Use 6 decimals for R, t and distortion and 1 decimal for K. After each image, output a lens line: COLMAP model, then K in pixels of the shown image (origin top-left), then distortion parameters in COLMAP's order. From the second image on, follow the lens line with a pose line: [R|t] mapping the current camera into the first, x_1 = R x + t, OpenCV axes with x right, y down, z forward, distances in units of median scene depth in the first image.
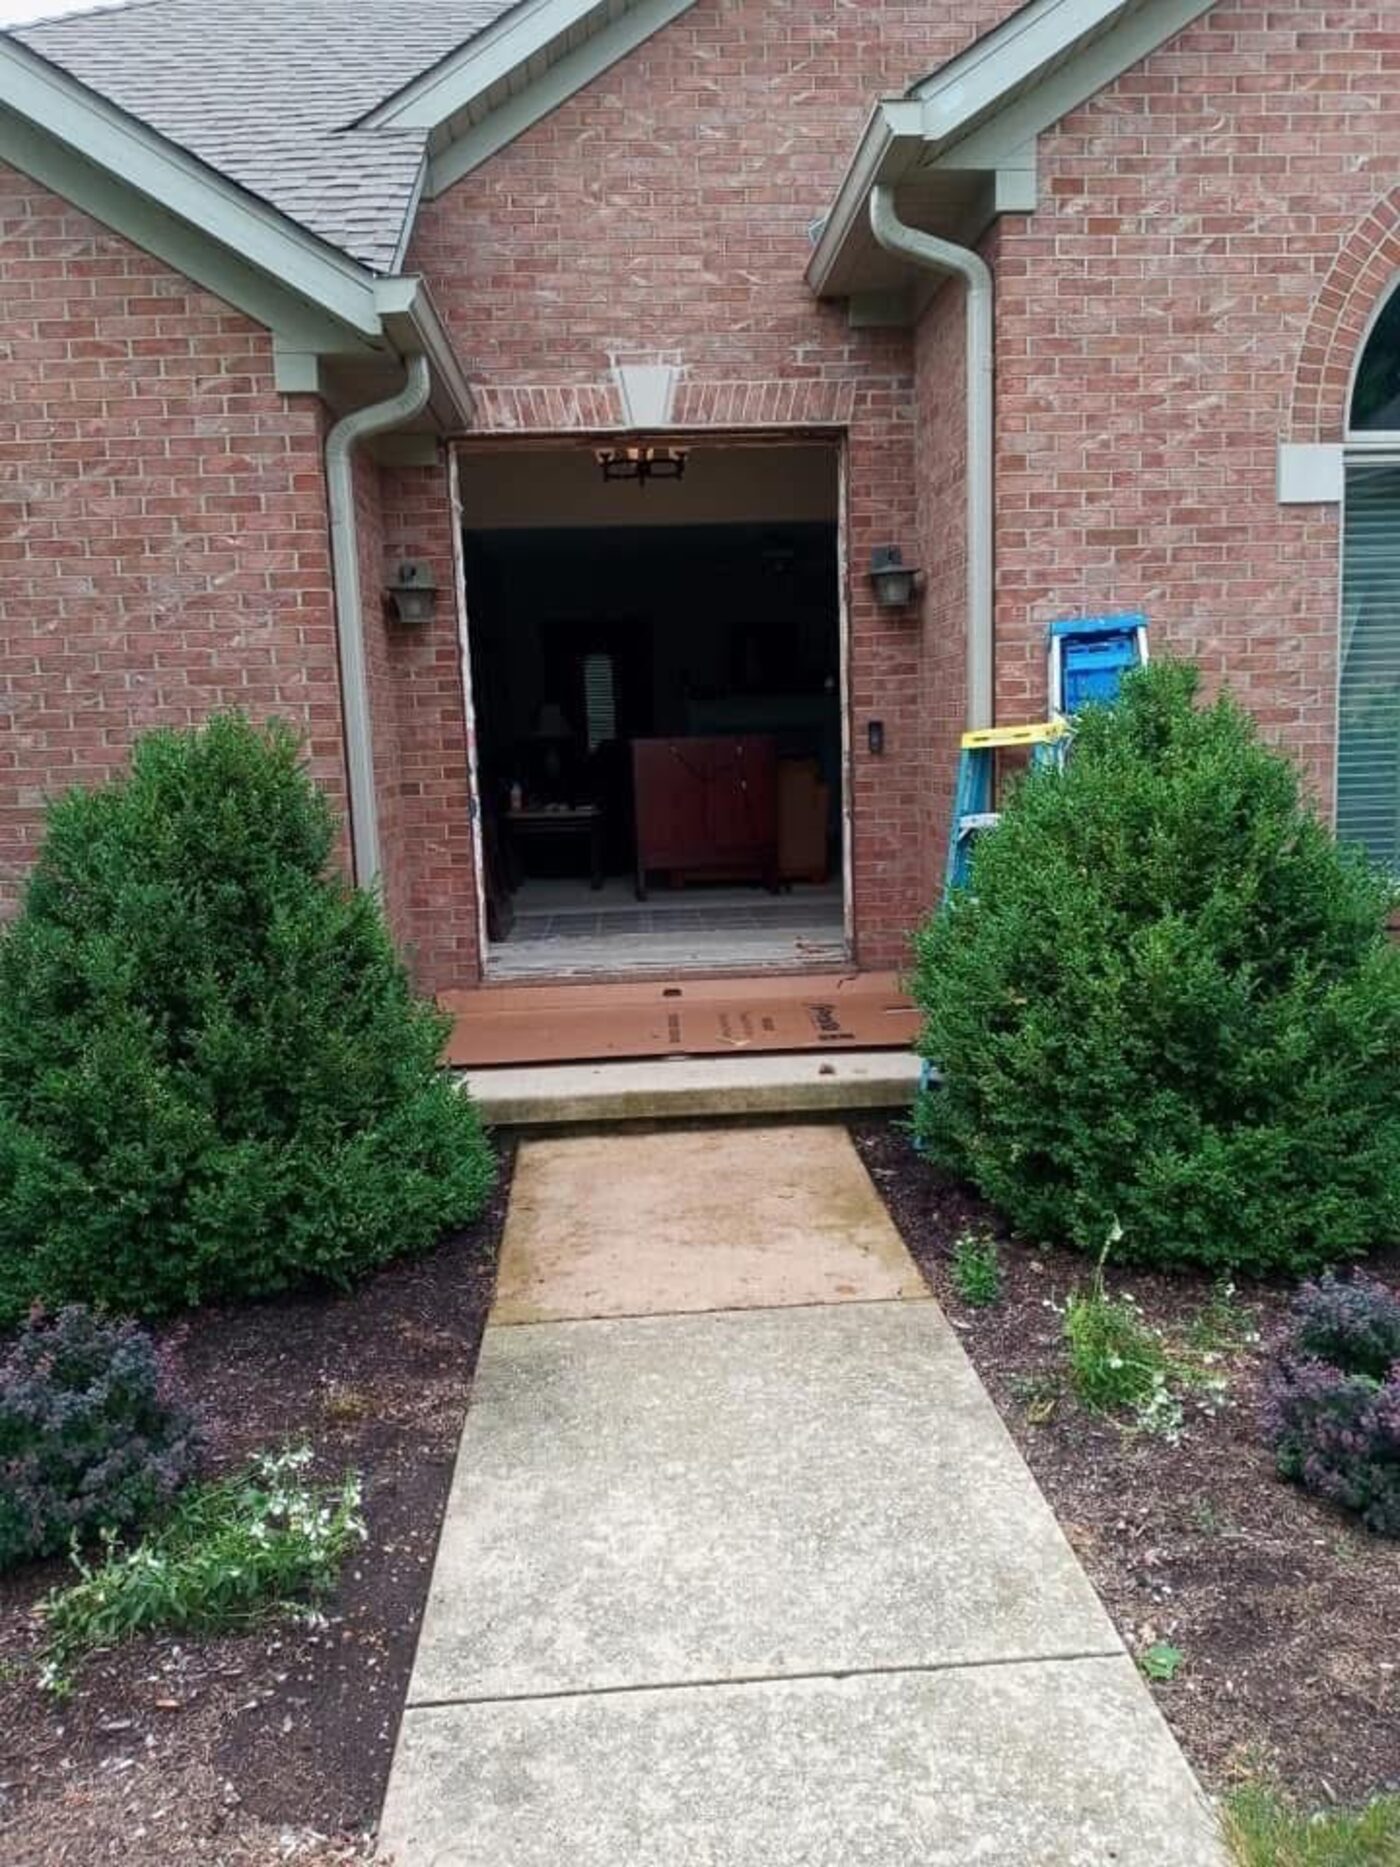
lens RADIAL K [[1403.1, 0, 700.0], [0, 1403.1, 933.5], [0, 0, 1]] dist [-0.003177, -0.071184]
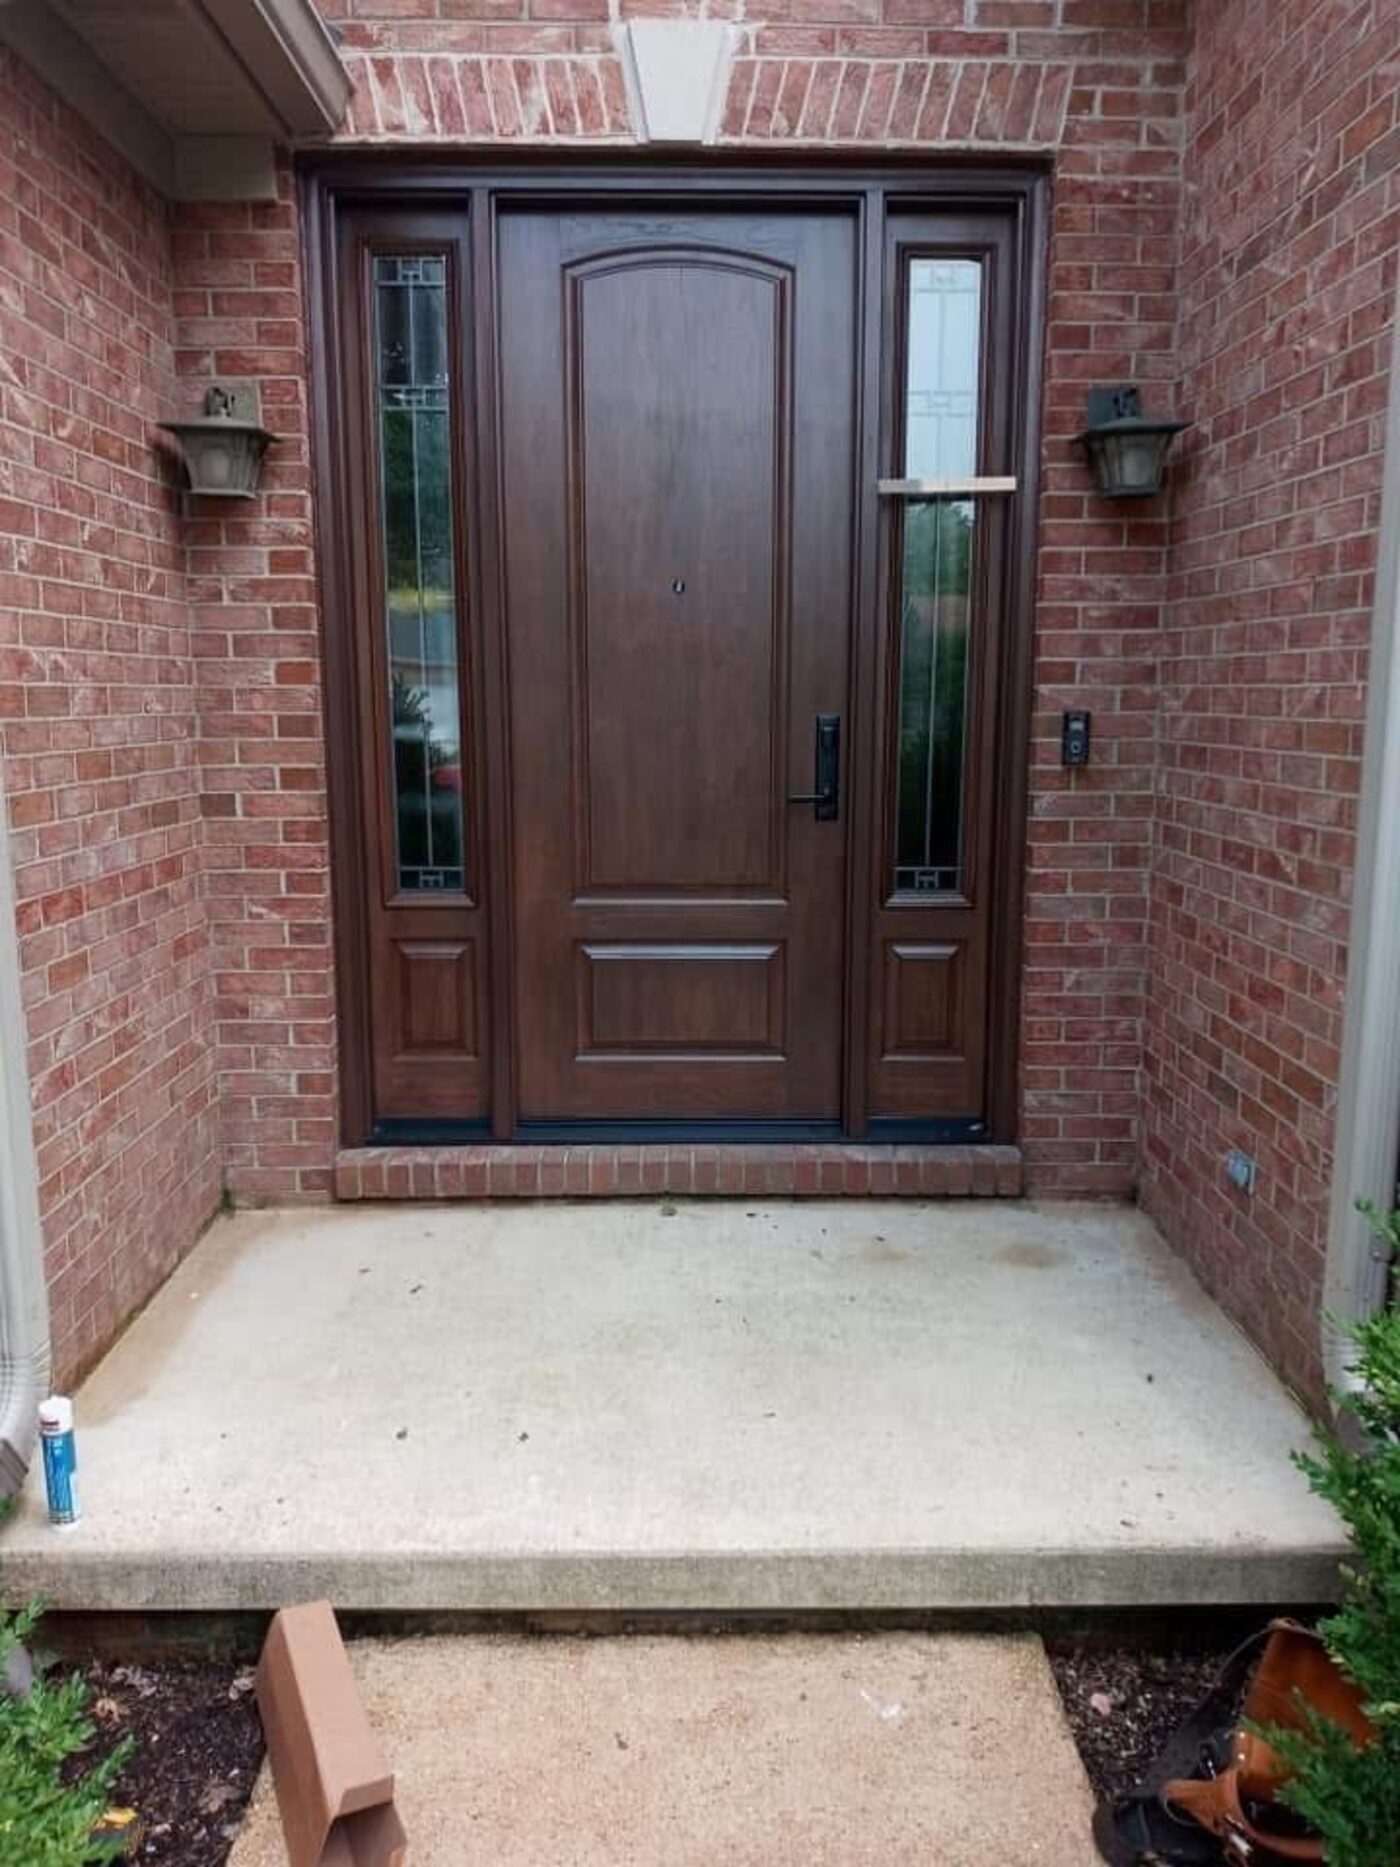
lens RADIAL K [[1403.1, 0, 700.0], [0, 1403.1, 933.5], [0, 0, 1]] dist [-0.003177, -0.071184]
pose [[0.998501, 0.041401, -0.035813, 0.002833], [-0.040714, 0.998977, 0.019688, -0.073526], [0.036591, -0.018201, 0.999165, 0.472222]]
